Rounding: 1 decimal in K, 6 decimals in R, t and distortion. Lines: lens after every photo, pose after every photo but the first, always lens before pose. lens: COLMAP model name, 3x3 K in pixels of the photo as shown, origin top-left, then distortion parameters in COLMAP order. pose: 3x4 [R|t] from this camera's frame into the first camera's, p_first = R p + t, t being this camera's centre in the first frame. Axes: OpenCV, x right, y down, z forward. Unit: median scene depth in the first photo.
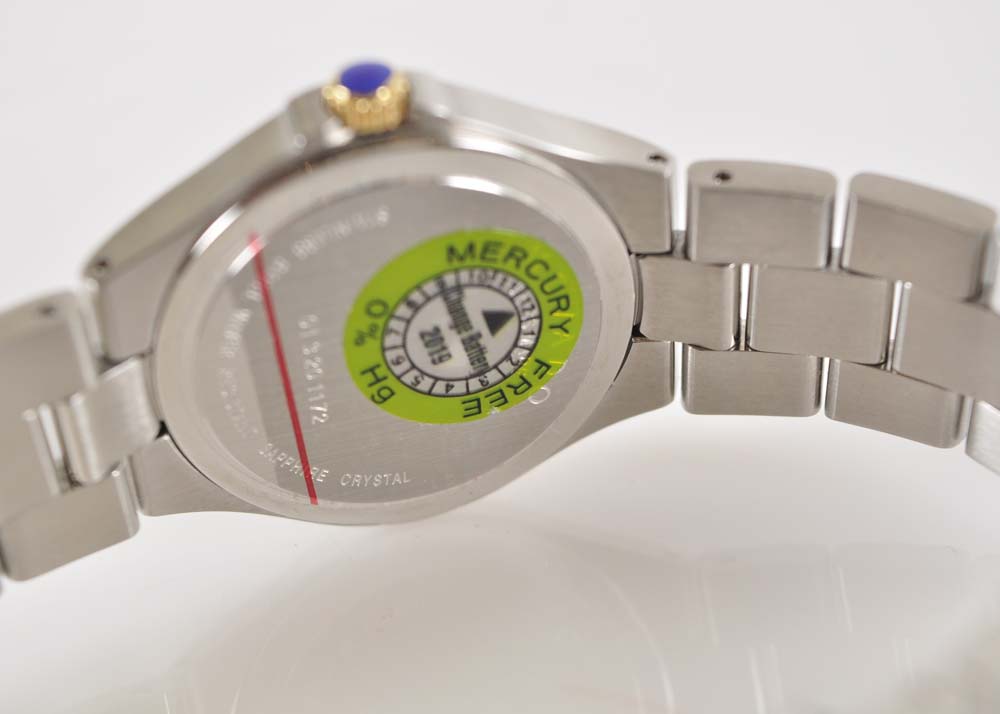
lens RADIAL K [[2445.5, 0, 499.4], [0, 2445.5, 356.6], [0, 0, 1]] dist [-0.056950, 0.000000]
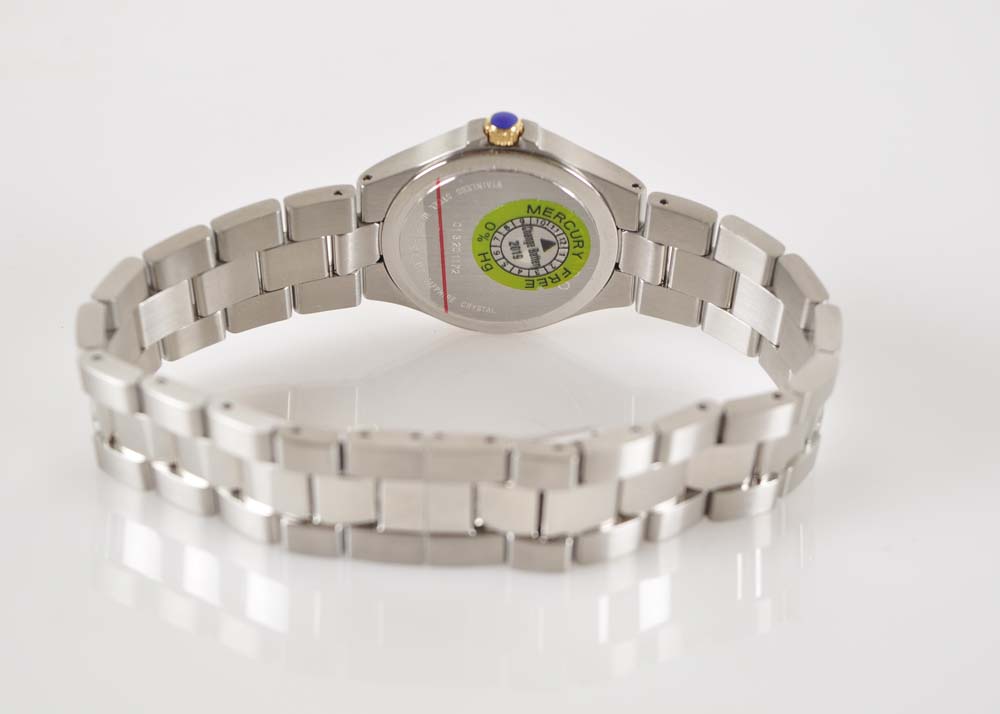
lens RADIAL K [[2445.5, 0, 500.3], [0, 2445.5, 357.2], [0, 0, 1]] dist [-0.056950, 0.000000]
pose [[0.963425, 0.231297, -0.135327, 0.263873], [-0.227084, 0.972788, 0.045998, -0.008423], [0.142283, -0.013585, 0.989733, -1.065829]]
